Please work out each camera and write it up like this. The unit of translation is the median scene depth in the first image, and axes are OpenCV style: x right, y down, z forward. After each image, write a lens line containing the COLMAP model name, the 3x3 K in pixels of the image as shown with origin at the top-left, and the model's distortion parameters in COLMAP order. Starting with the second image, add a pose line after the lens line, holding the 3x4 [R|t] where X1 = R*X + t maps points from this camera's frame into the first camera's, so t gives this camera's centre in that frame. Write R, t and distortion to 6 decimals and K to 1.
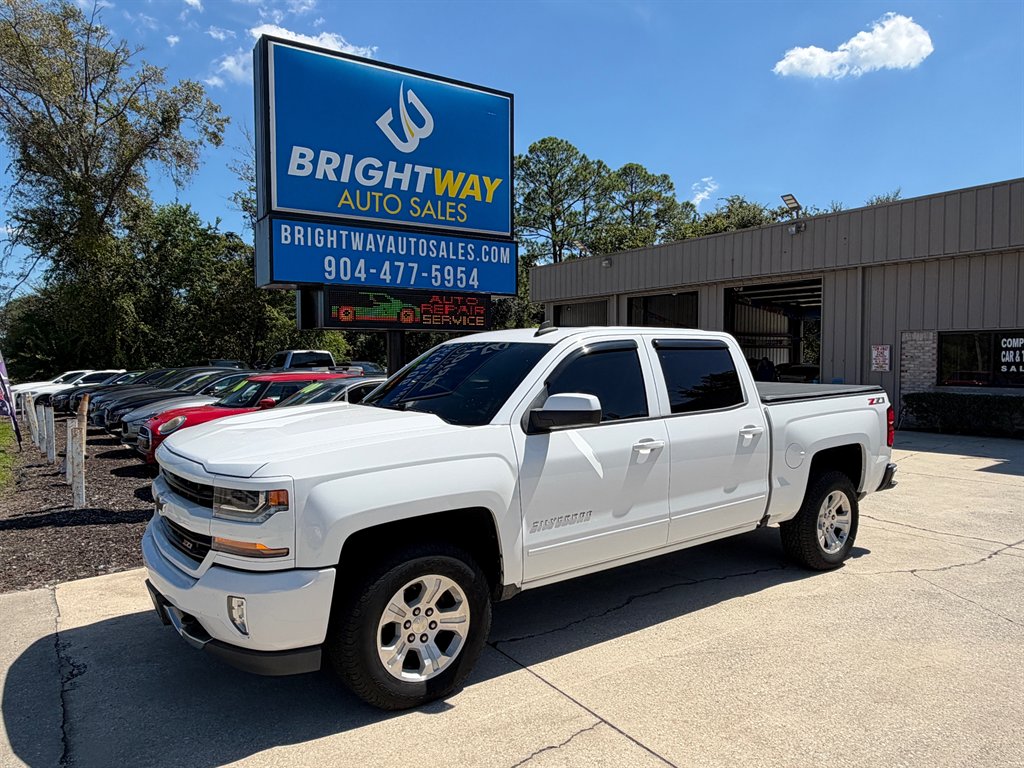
lens RADIAL K [[762.3, 0, 518.1], [0, 762.3, 389.0], [0, 0, 1]] dist [0.006062, -0.006253]
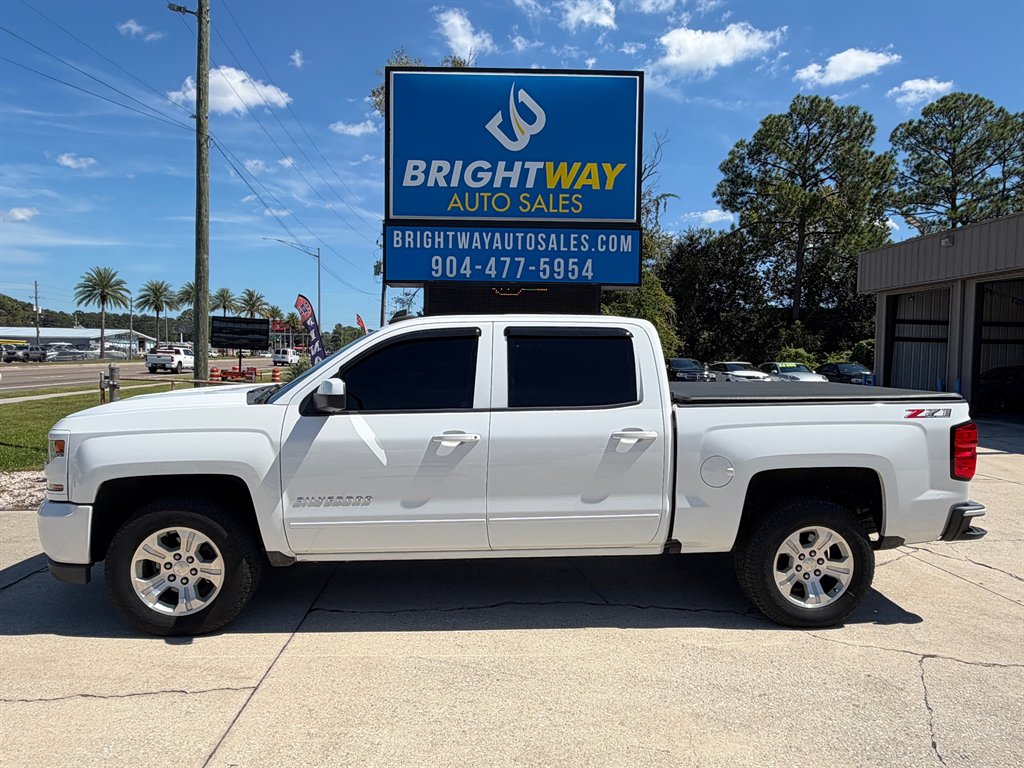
lens RADIAL K [[762.3, 0, 518.1], [0, 762.3, 389.0], [0, 0, 1]] dist [0.006062, -0.006253]
pose [[0.821457, 0.039713, -0.568886, 0.473788], [-0.038795, 0.999153, 0.013730, -0.001914], [0.568950, 0.010791, 0.822302, 0.161117]]
